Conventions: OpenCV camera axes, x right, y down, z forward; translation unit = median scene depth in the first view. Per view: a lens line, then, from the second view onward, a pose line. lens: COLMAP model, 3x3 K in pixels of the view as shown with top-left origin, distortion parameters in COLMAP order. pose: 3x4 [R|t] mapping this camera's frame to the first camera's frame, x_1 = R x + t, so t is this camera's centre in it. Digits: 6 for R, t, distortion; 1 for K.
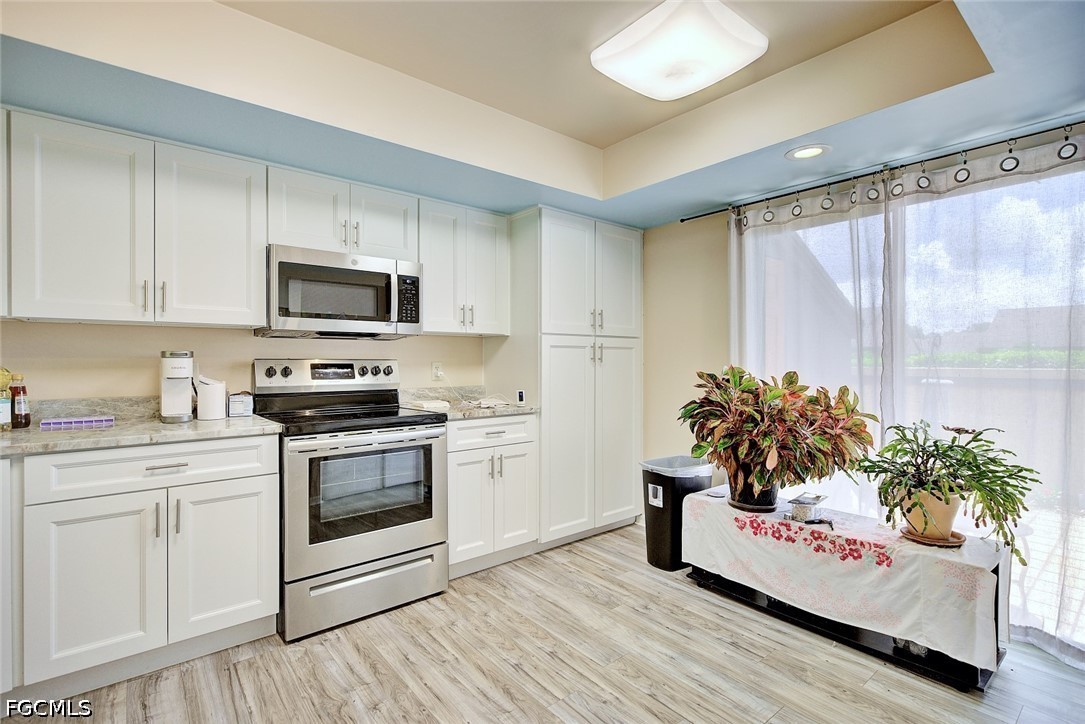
lens RADIAL K [[511.1, 0, 540.9], [0, 511.1, 361.1], [0, 0, 1]] dist [-0.004351, -0.001058]
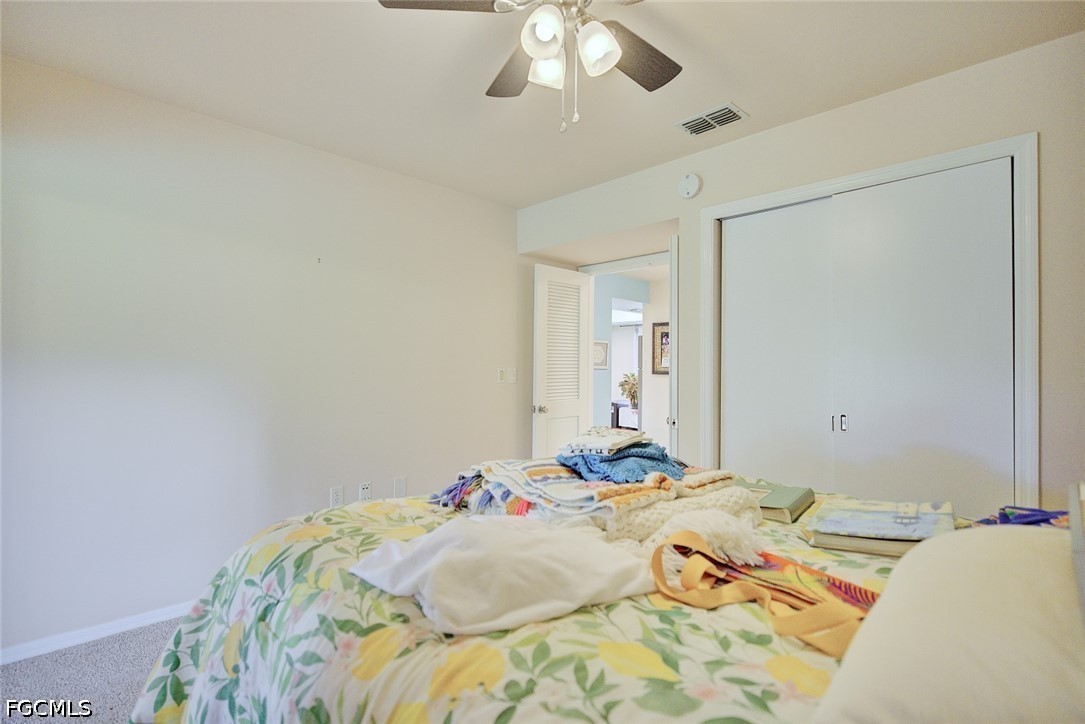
lens RADIAL K [[521.8, 0, 543.5], [0, 521.8, 364.6], [0, 0, 1]] dist [-0.004013, -0.000071]
pose [[0.996202, 0.009364, 0.086573, -0.604911], [-0.008365, 0.999894, -0.011892, 0.005329], [-0.086675, 0.011122, 0.996175, -2.759336]]
